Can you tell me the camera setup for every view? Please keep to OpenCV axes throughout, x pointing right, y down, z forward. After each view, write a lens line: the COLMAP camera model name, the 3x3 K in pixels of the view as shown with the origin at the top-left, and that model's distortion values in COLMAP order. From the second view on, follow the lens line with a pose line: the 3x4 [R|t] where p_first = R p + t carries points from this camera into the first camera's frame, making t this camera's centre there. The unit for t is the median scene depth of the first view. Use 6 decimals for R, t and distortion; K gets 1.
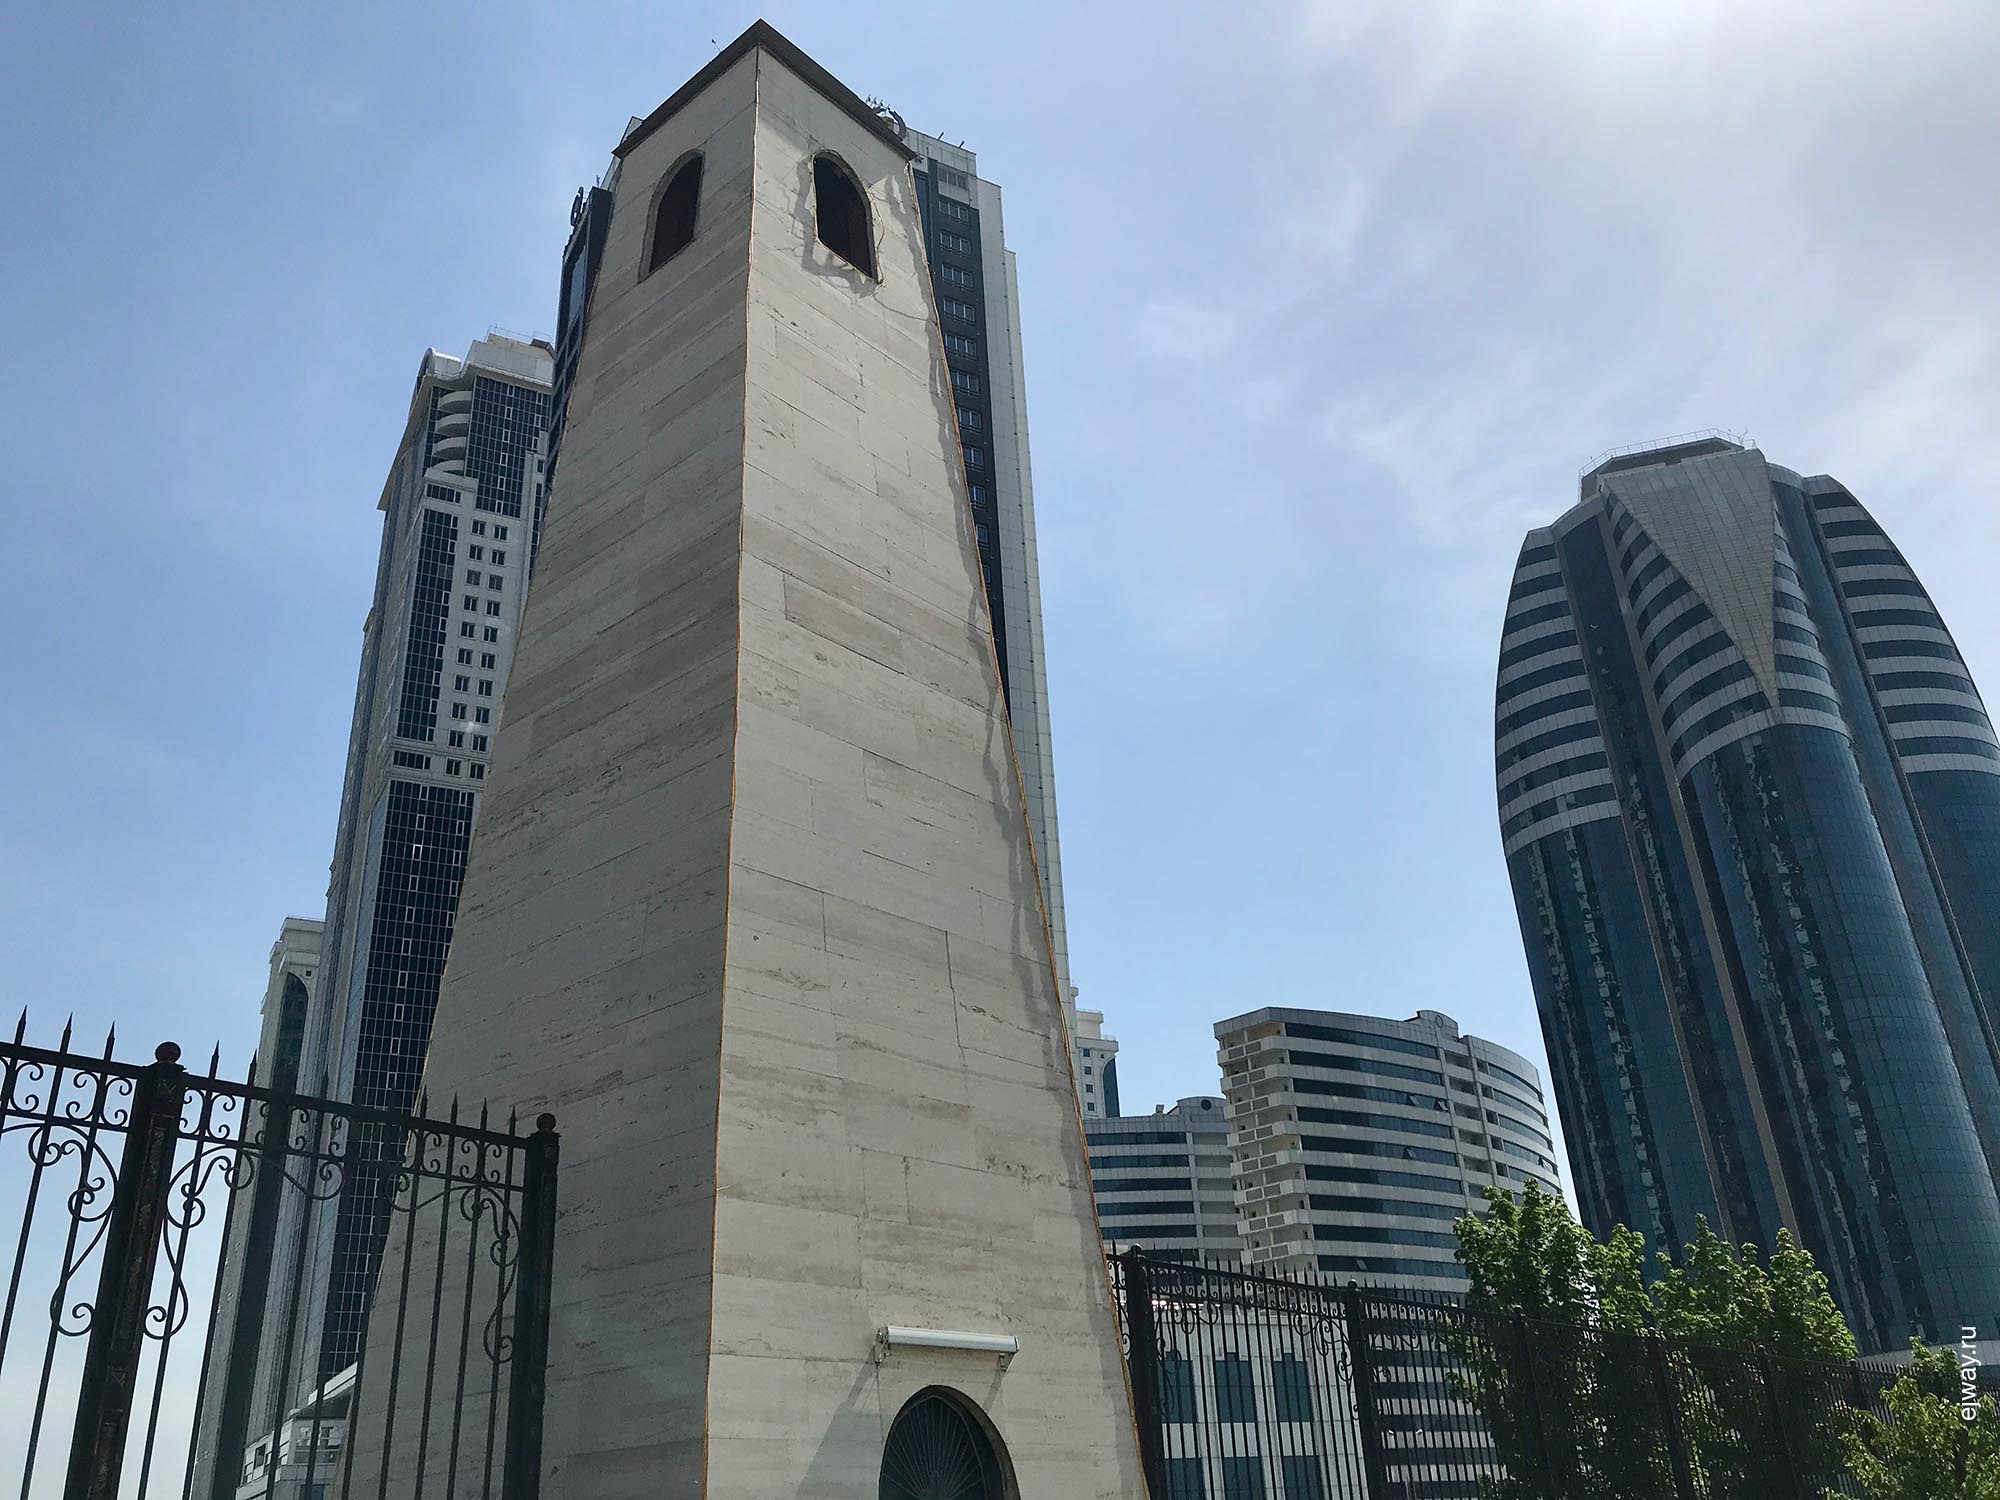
lens RADIAL K [[1661.6, 0, 989.8], [0, 1661.6, 742.4], [0, 0, 1]] dist [0.016904, -0.002089]
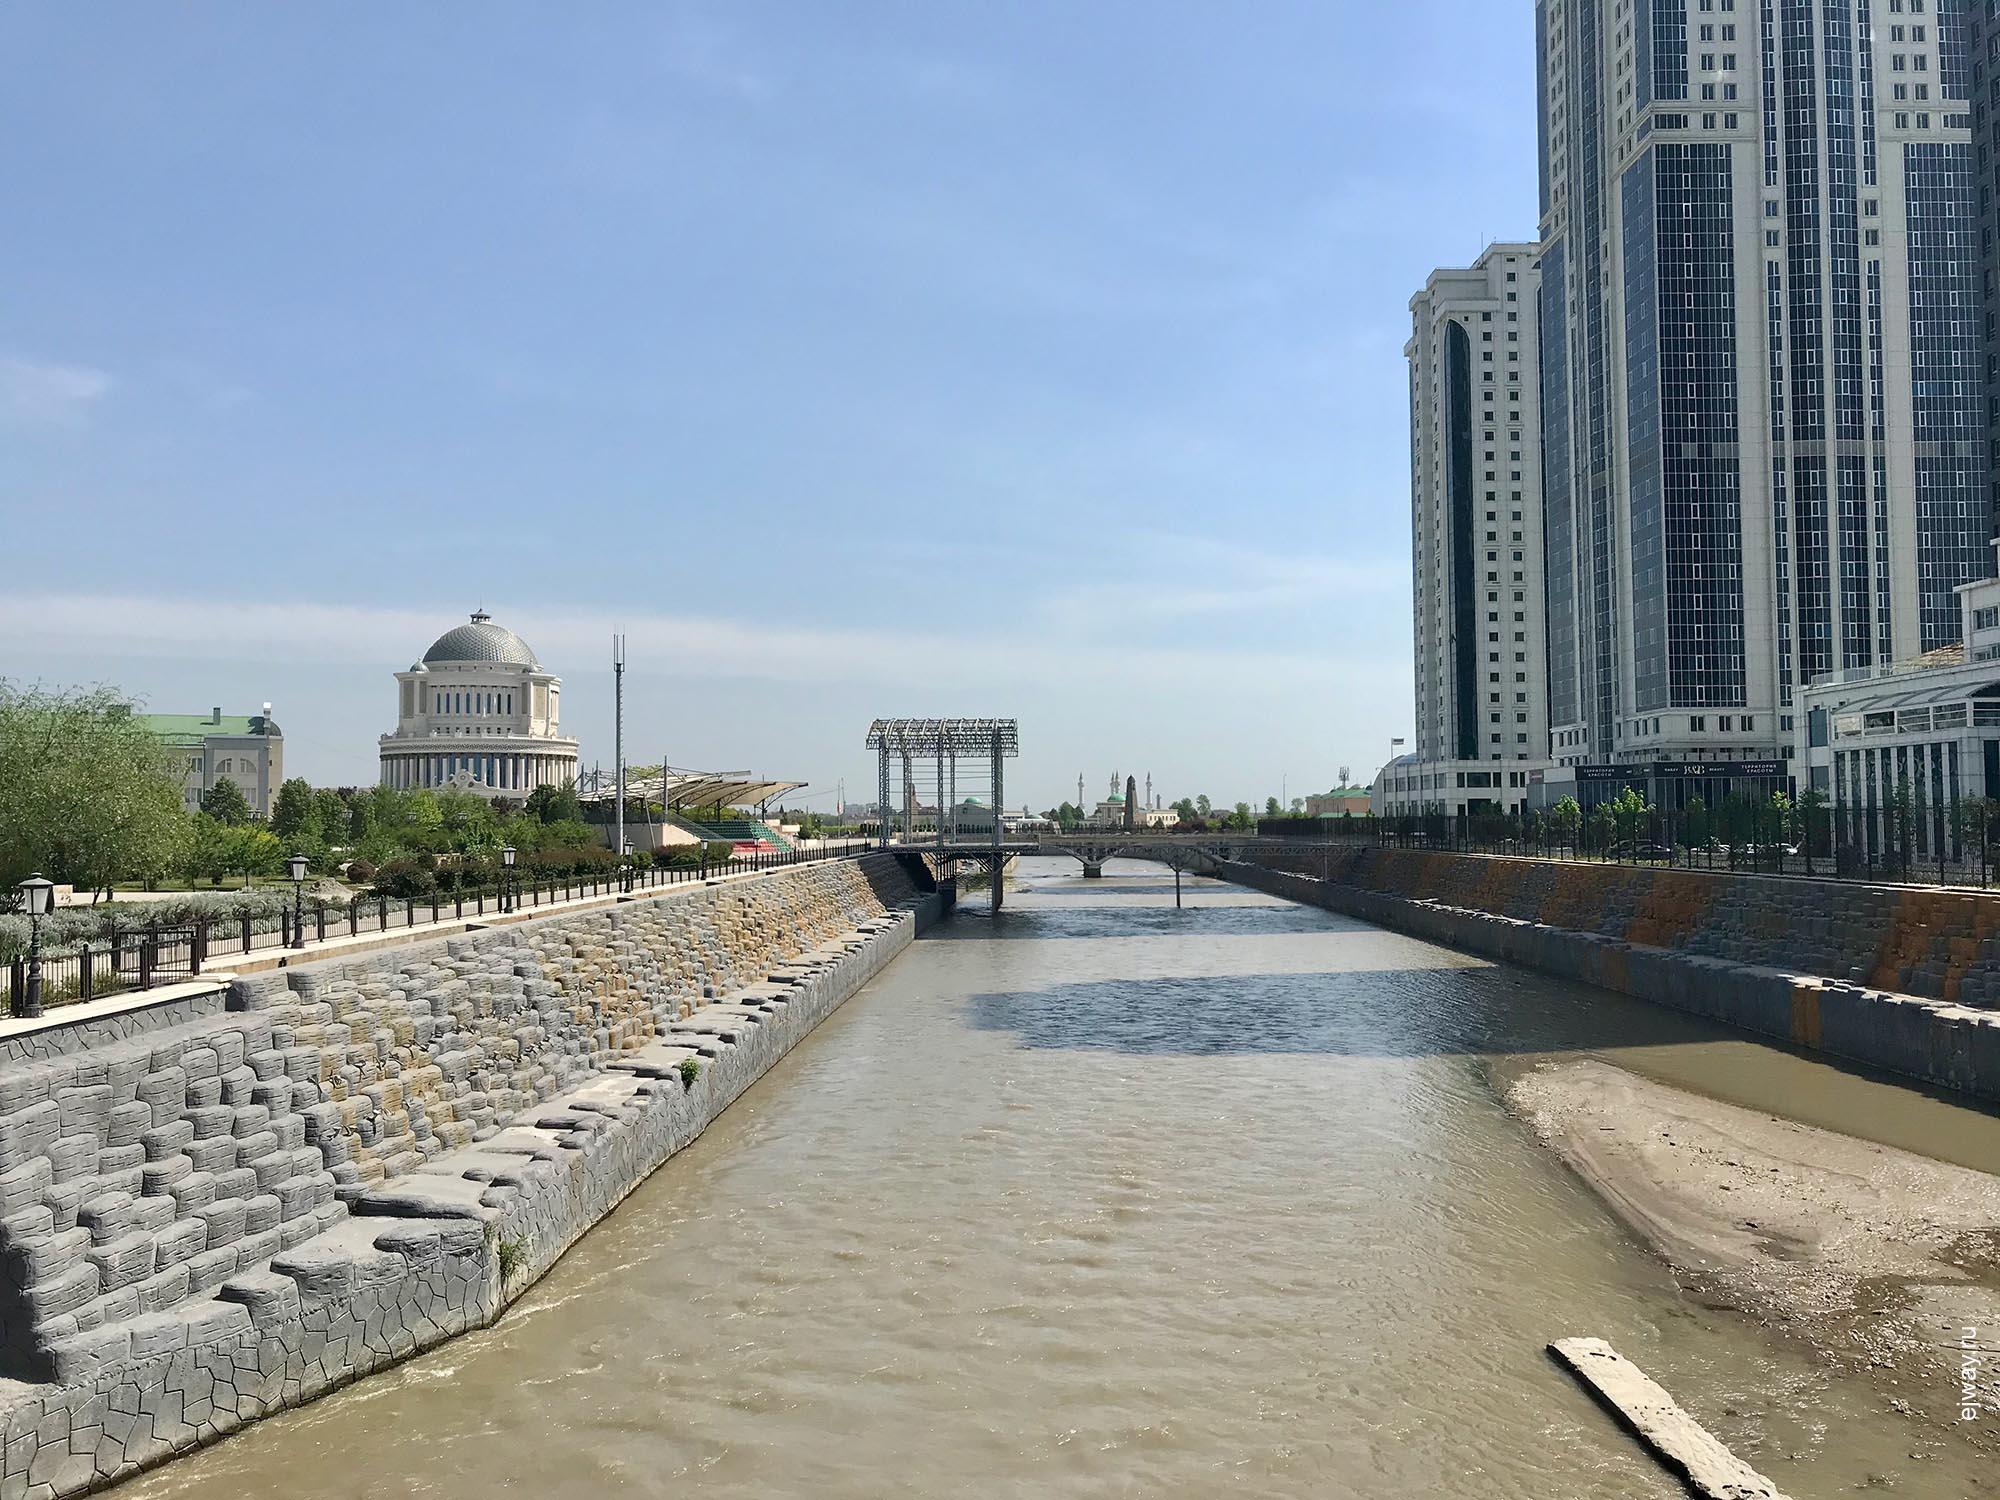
lens RADIAL K [[1661.6, 0, 989.8], [0, 1661.6, 742.4], [0, 0, 1]] dist [0.016904, -0.002089]
pose [[0.883975, 0.018028, -0.467186, -0.218771], [0.175090, 0.913774, 0.366553, -0.091493], [0.433511, -0.405823, 0.804597, -0.208163]]
